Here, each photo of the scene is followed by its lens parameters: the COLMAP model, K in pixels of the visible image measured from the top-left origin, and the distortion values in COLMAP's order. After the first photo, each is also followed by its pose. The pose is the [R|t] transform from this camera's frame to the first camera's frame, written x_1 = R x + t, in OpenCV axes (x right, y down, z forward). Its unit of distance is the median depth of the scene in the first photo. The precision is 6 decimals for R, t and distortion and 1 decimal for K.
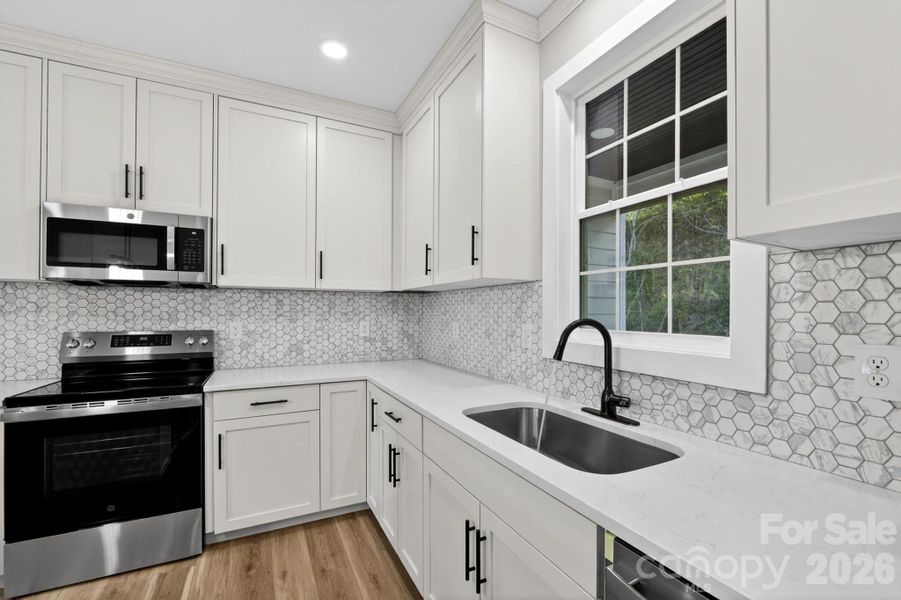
lens RADIAL K [[390.8, 0, 460.2], [0, 390.8, 311.3], [0, 0, 1]] dist [-0.013918, 0.002314]
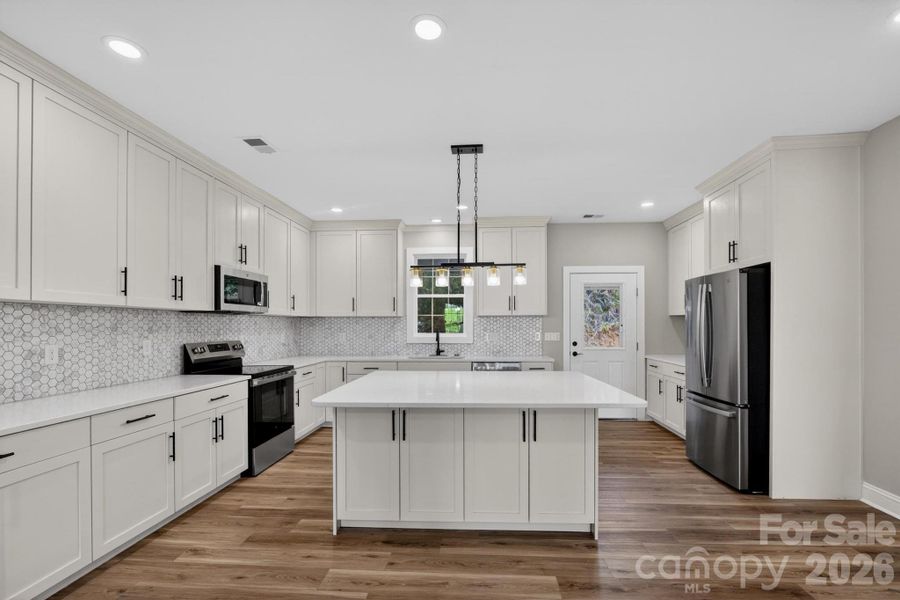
lens RADIAL K [[390.3, 0, 452.6], [0, 390.3, 324.6], [0, 0, 1]] dist [-0.013918, 0.002314]
pose [[0.515632, -0.001554, 0.856809, -1.837003], [0.001594, 0.999998, 0.000854, -0.019898], [-0.856809, 0.000925, 0.515633, -0.700899]]
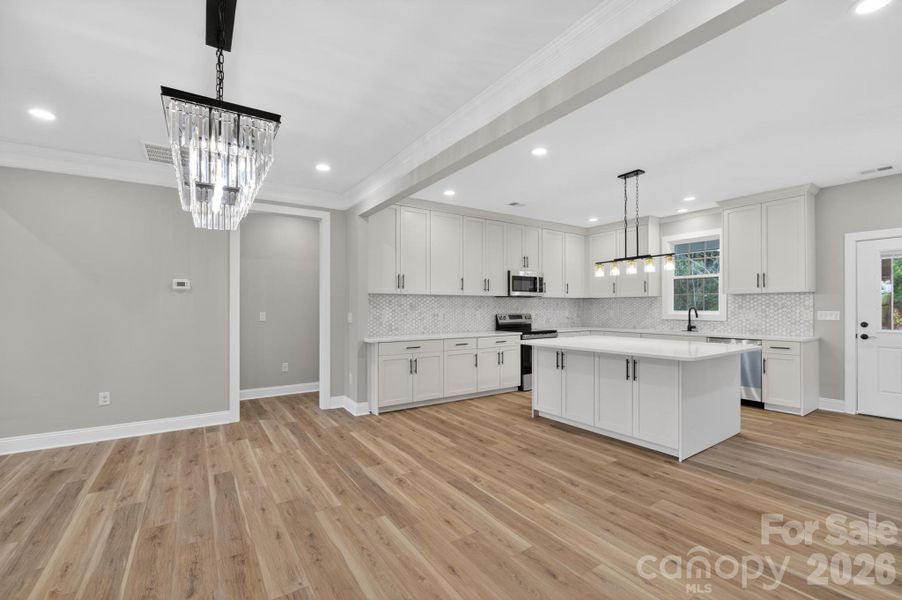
lens RADIAL K [[391.2, 0, 463.6], [0, 391.2, 306.6], [0, 0, 1]] dist [-0.013918, 0.002314]
pose [[0.991301, -0.003740, 0.131560, -1.683623], [0.003965, 0.999991, -0.001455, 0.004067], [-0.131554, 0.001964, 0.991307, -1.839887]]
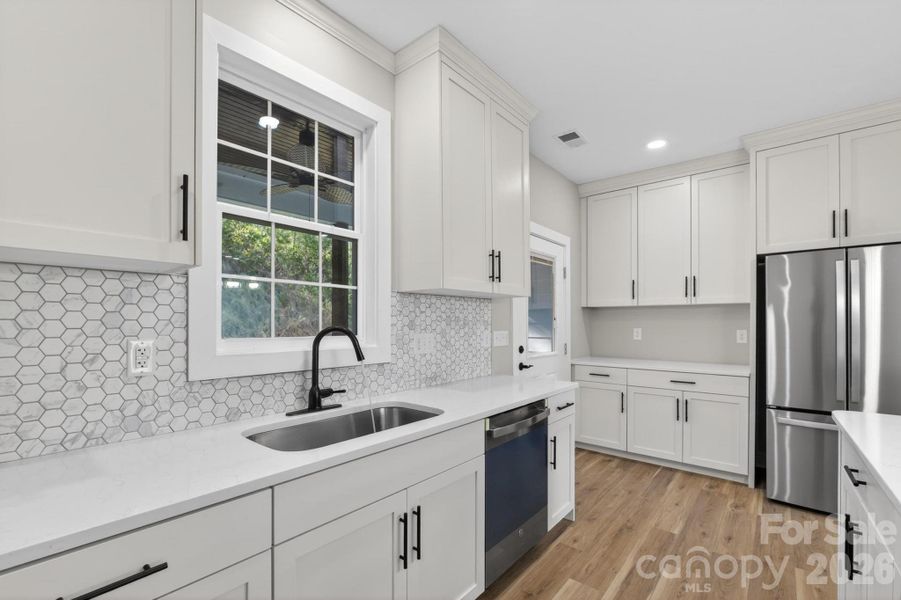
lens RADIAL K [[390.8, 0, 457.8], [0, 390.8, 320.1], [0, 0, 1]] dist [-0.013918, 0.002314]
pose [[-0.392945, -0.000115, 0.919562, -0.570991], [-0.006608, 0.999975, -0.002699, 0.001116], [-0.919538, -0.007137, -0.392936, 0.712387]]
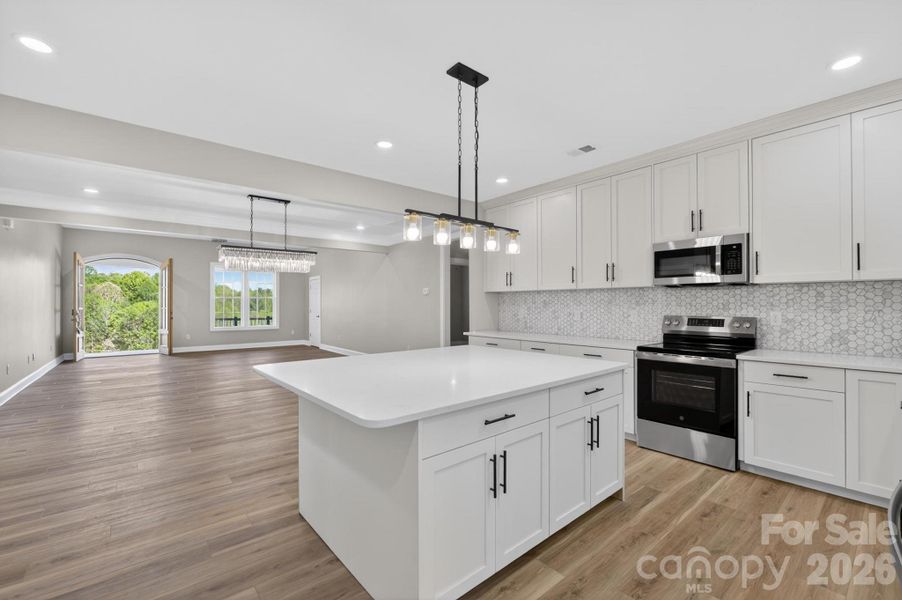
lens RADIAL K [[391.2, 0, 455.3], [0, 391.2, 302.5], [0, 0, 1]] dist [-0.013918, 0.002314]
pose [[0.227370, -0.008800, -0.973769, 0.467355], [0.000658, 0.999960, -0.008883, 0.012072], [0.973808, 0.001379, 0.227367, -0.313025]]
